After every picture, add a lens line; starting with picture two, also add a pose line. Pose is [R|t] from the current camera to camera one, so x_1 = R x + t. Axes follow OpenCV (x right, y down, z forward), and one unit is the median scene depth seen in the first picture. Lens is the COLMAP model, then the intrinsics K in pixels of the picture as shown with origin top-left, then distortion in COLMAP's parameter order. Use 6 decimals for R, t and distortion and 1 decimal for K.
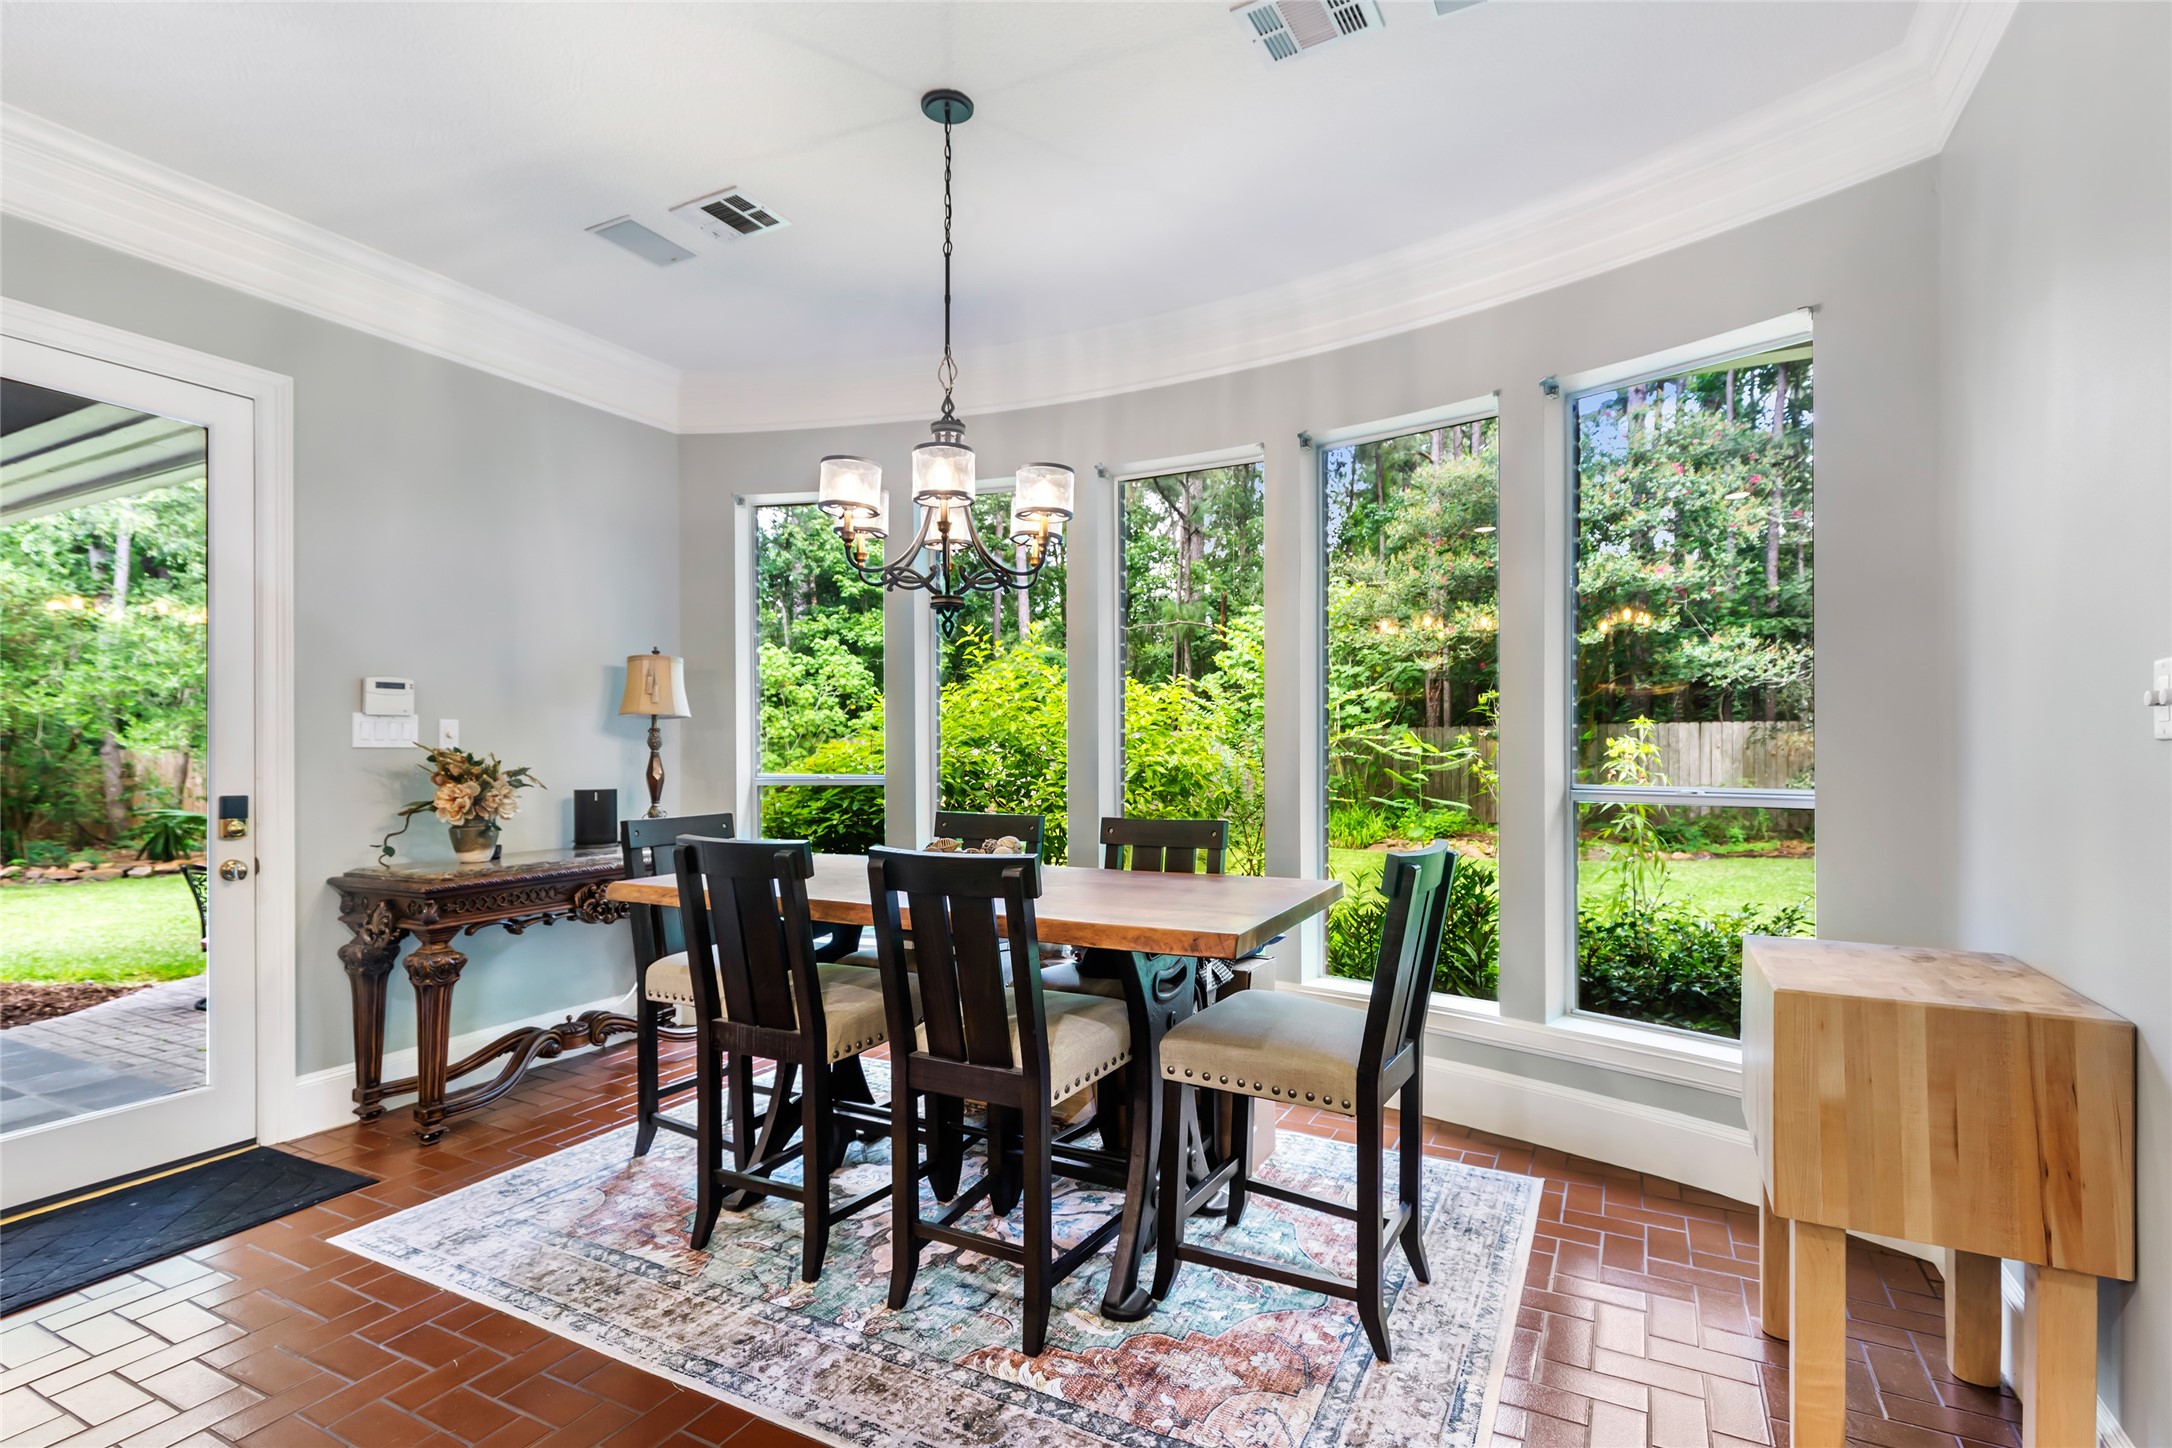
lens RADIAL K [[989.4, 0, 1073.9], [0, 989.4, 741.2], [0, 0, 1]] dist [0.003082, -0.000225]
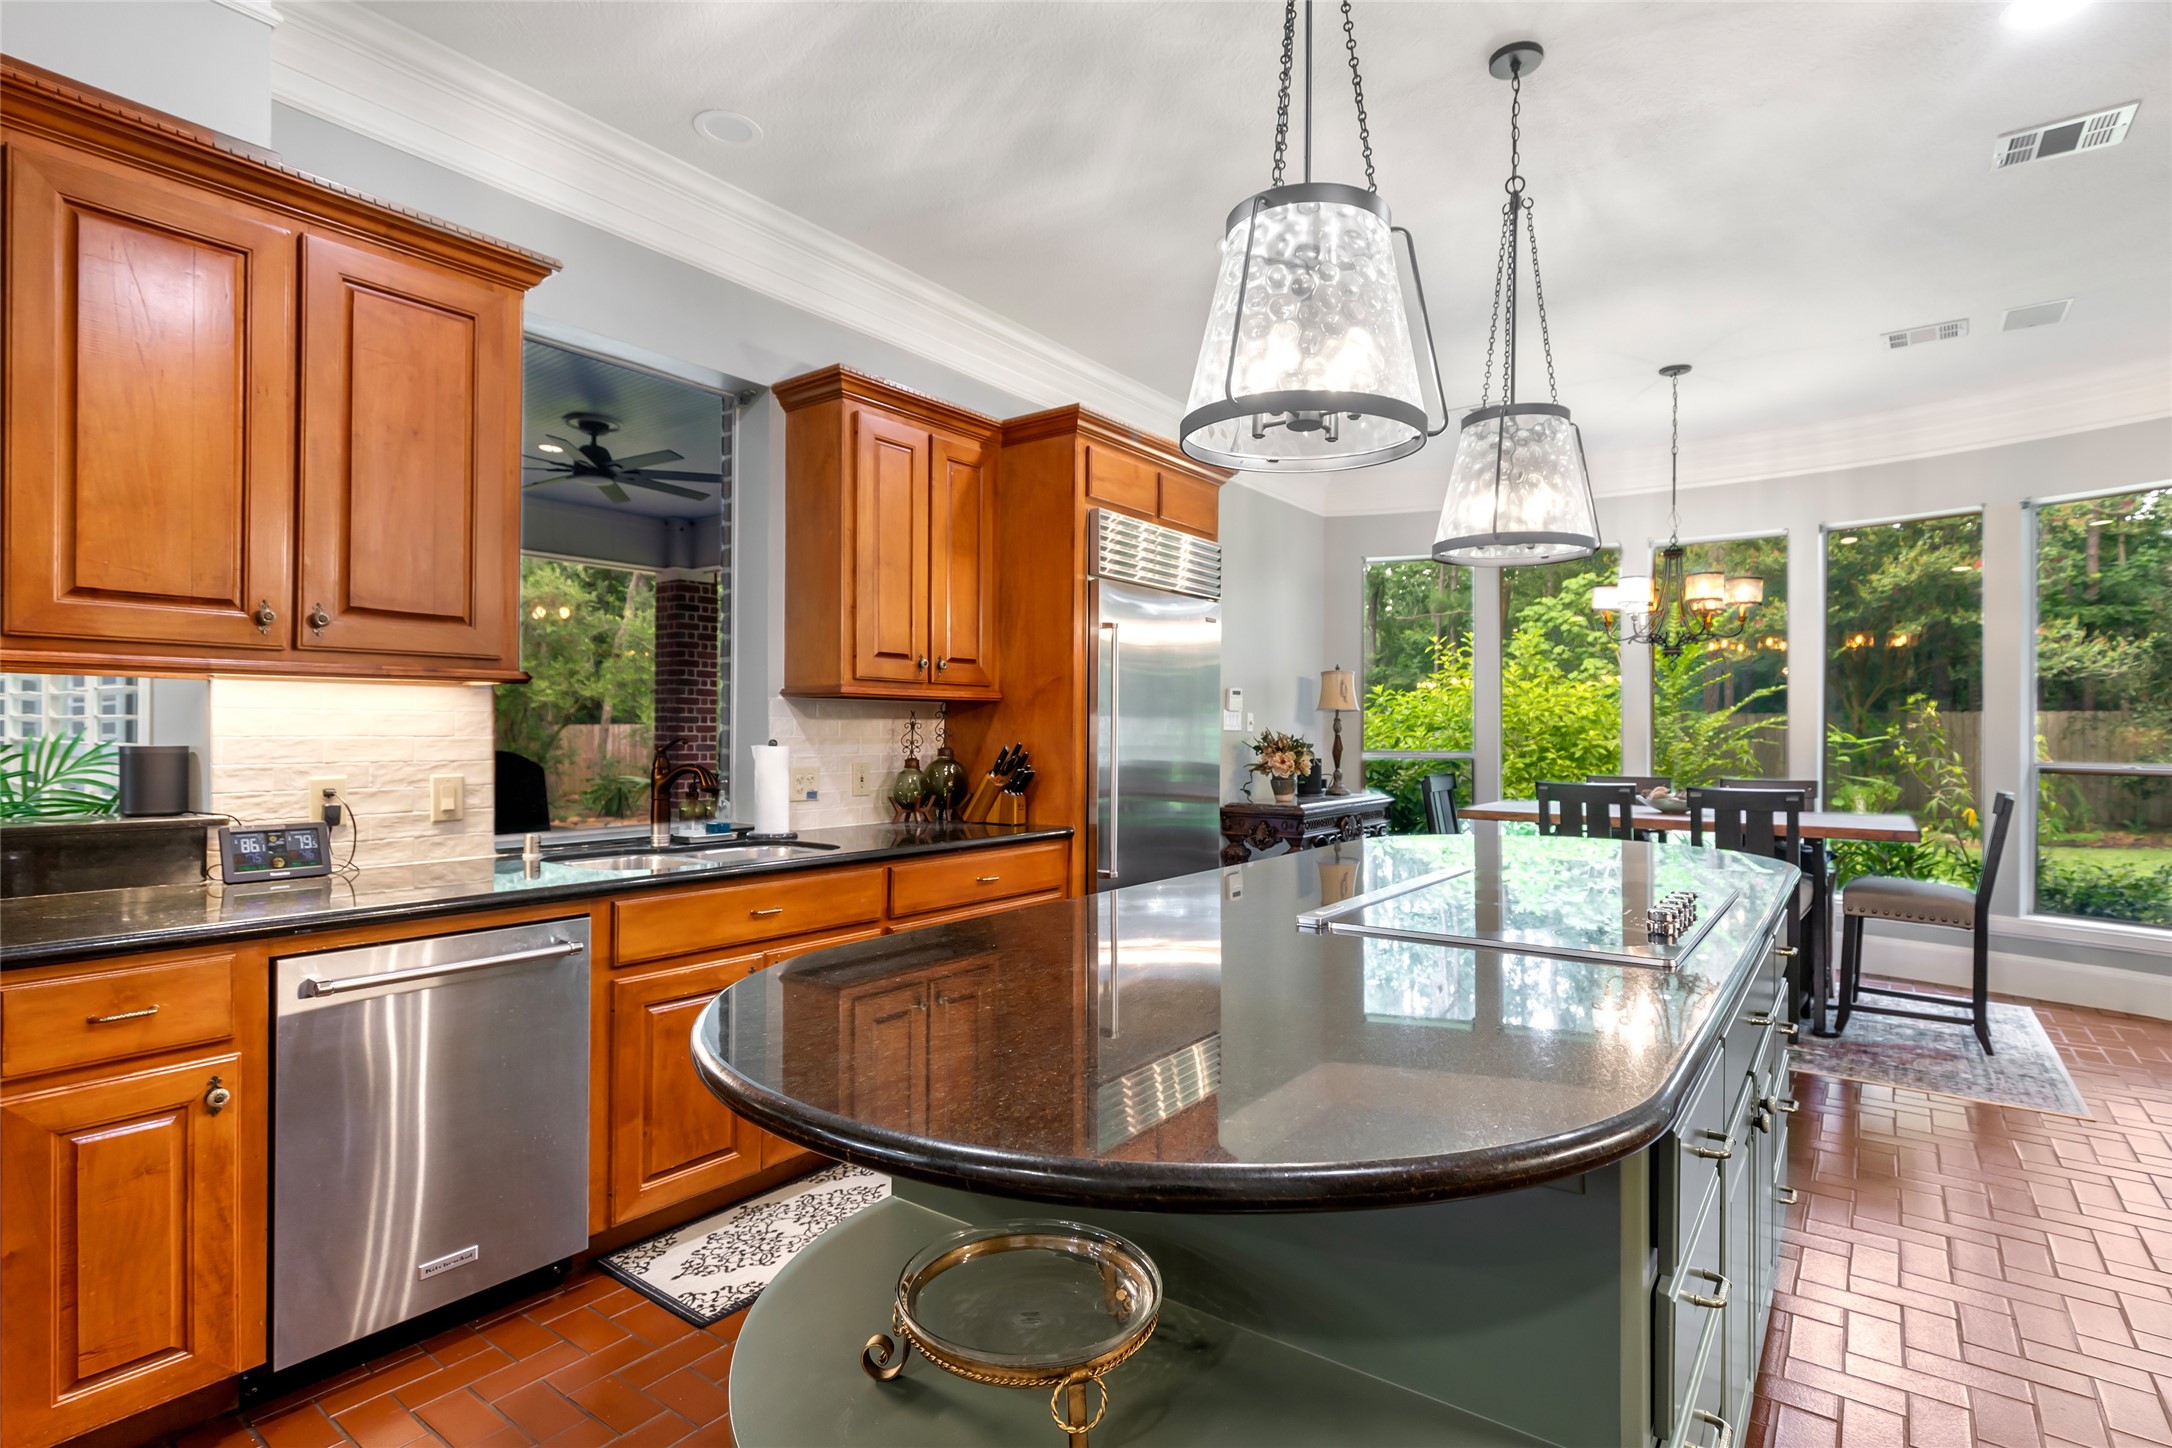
lens RADIAL K [[1044.8, 0, 1085.3], [0, 1044.8, 727.9], [0, 0, 1]] dist [-0.003794, 0.000660]
pose [[0.991094, 0.008595, -0.132886, -0.180334], [-0.008002, 0.999955, 0.005001, -0.001140], [0.132923, -0.003893, 0.991119, -0.191542]]
